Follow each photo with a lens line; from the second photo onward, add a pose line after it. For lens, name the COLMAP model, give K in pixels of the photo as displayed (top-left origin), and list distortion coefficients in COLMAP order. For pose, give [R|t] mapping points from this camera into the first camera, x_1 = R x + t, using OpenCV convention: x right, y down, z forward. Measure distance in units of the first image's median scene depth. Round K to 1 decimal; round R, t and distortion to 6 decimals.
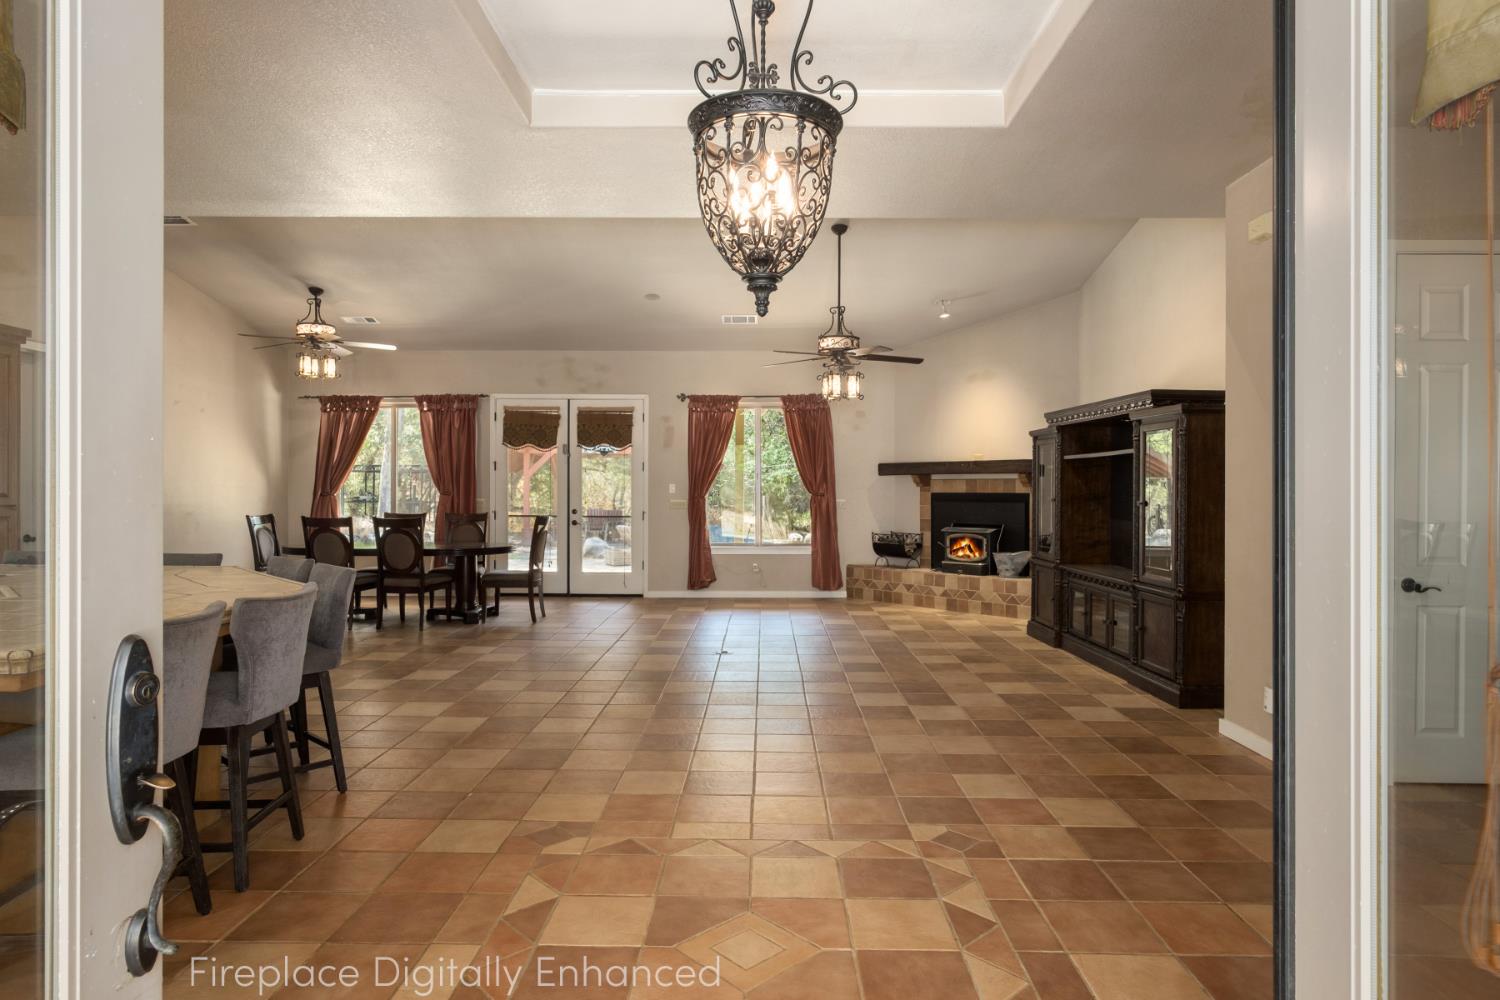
lens RADIAL K [[847.0, 0, 746.1], [0, 847.0, 486.4], [0, 0, 1]] dist [0.000501, 0.000003]
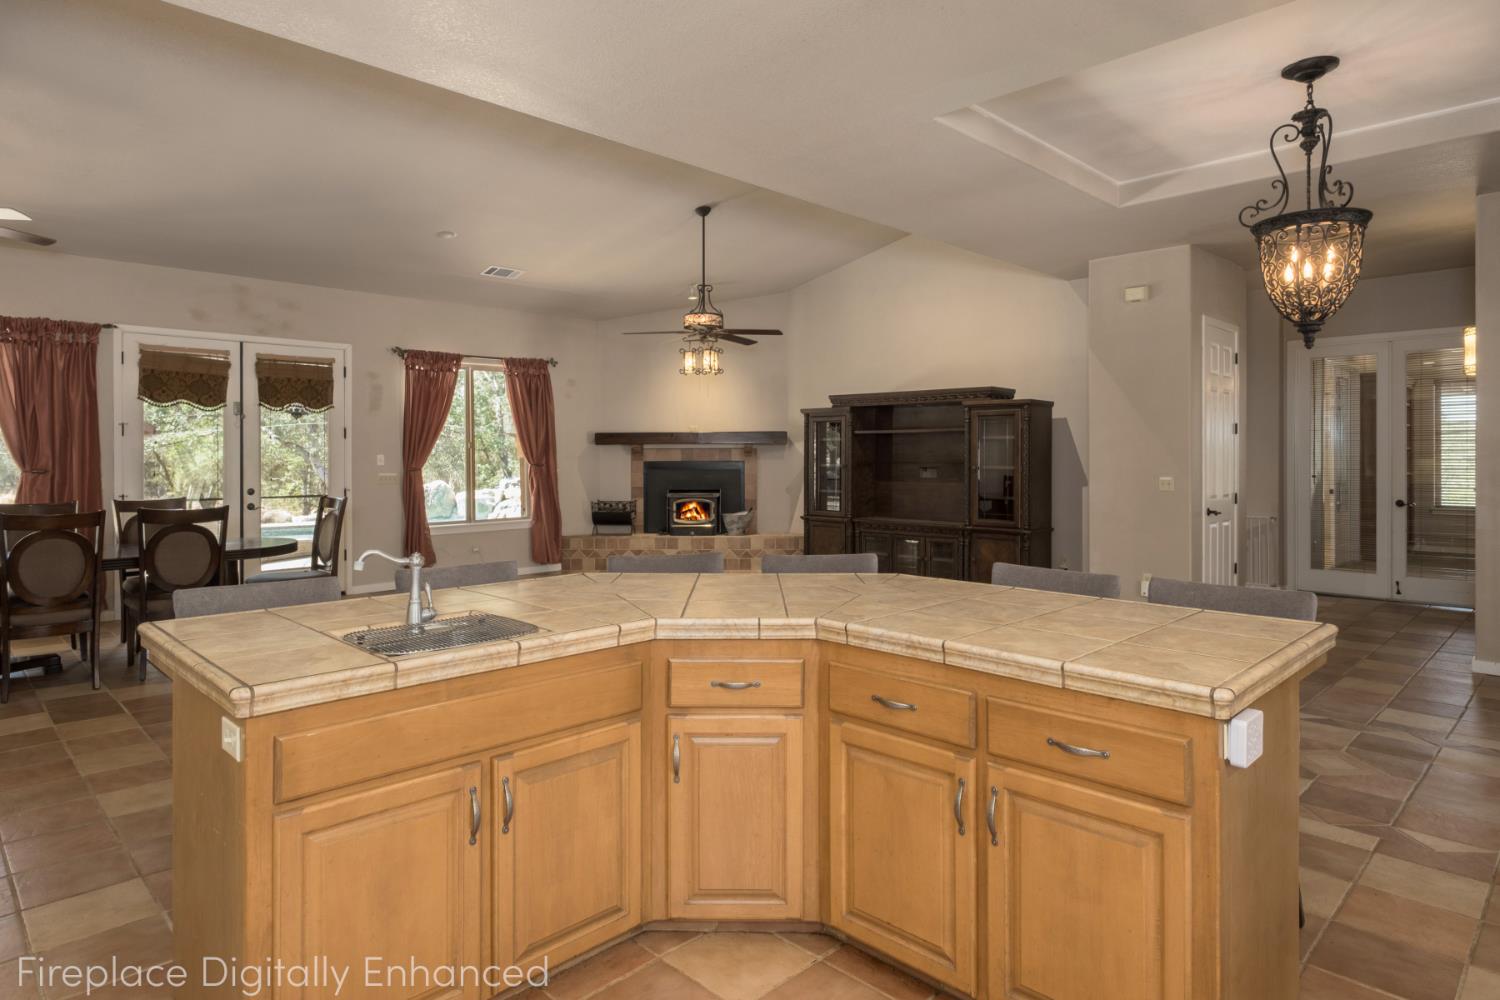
lens RADIAL K [[858.4, 0, 709.9], [0, 858.4, 451.9], [0, 0, 1]] dist [-0.002583, -0.000128]
pose [[0.716134, -0.004436, 0.697948, -0.465278], [0.003088, 0.999990, 0.003187, -0.007240], [-0.697956, -0.000127, 0.716141, 0.179676]]
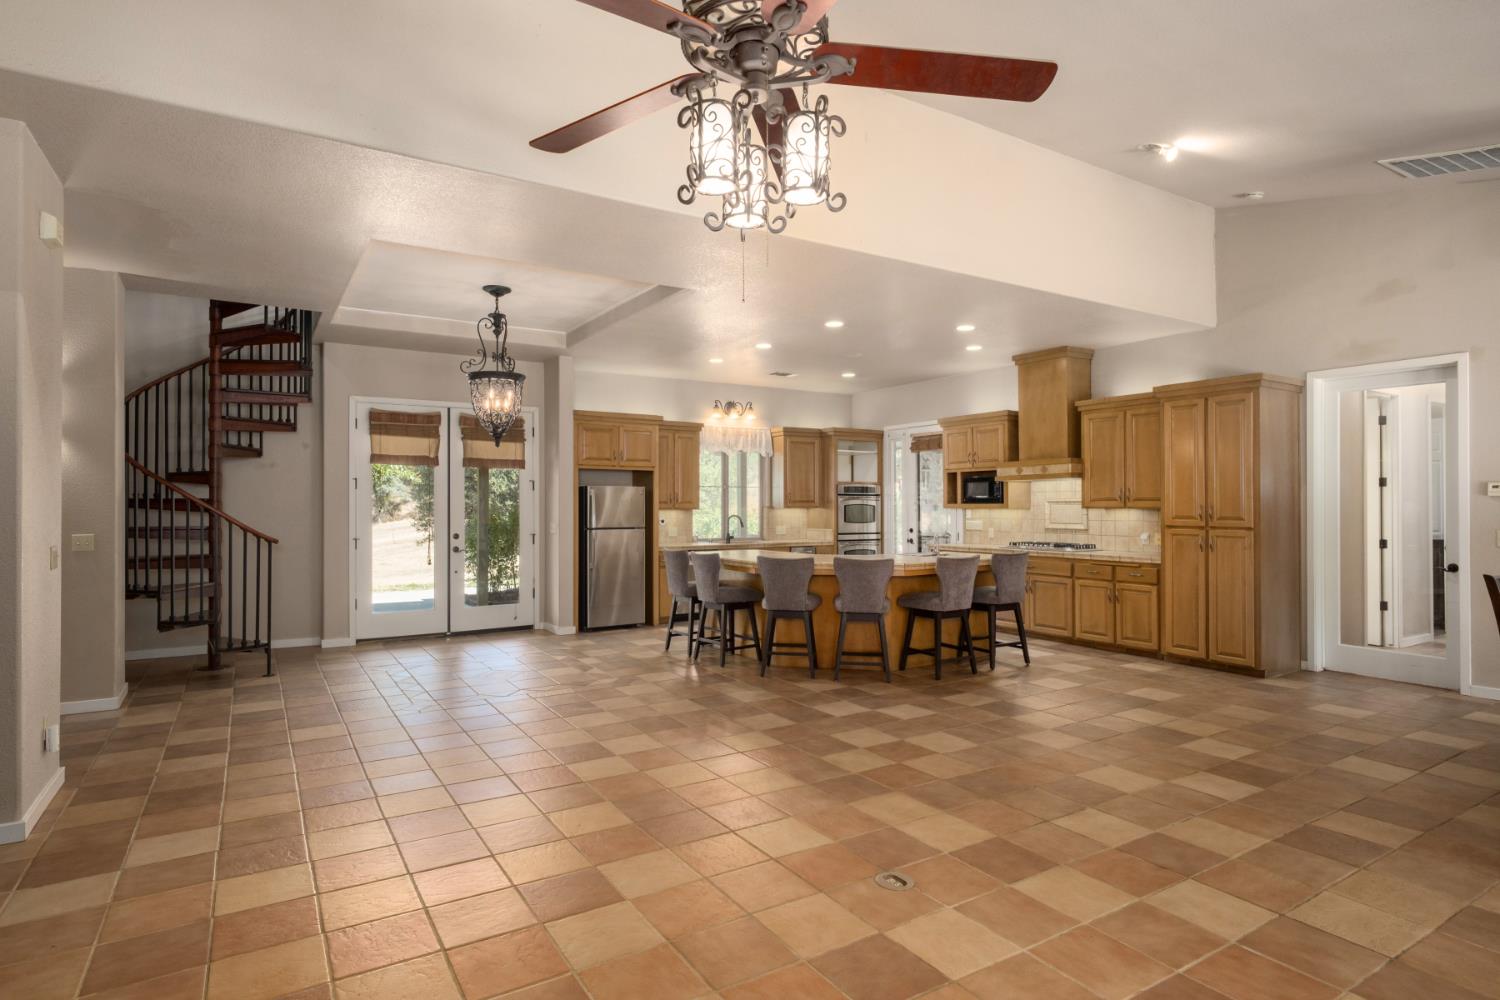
lens RADIAL K [[787.8, 0, 738.3], [0, 787.8, 501.2], [0, 0, 1]] dist [-0.001447, 0.000785]
pose [[-0.839733, -0.003539, -0.542988, 0.191586], [-0.000151, 0.999980, -0.006285, -0.003695], [0.542999, -0.005196, -0.839717, 0.909429]]
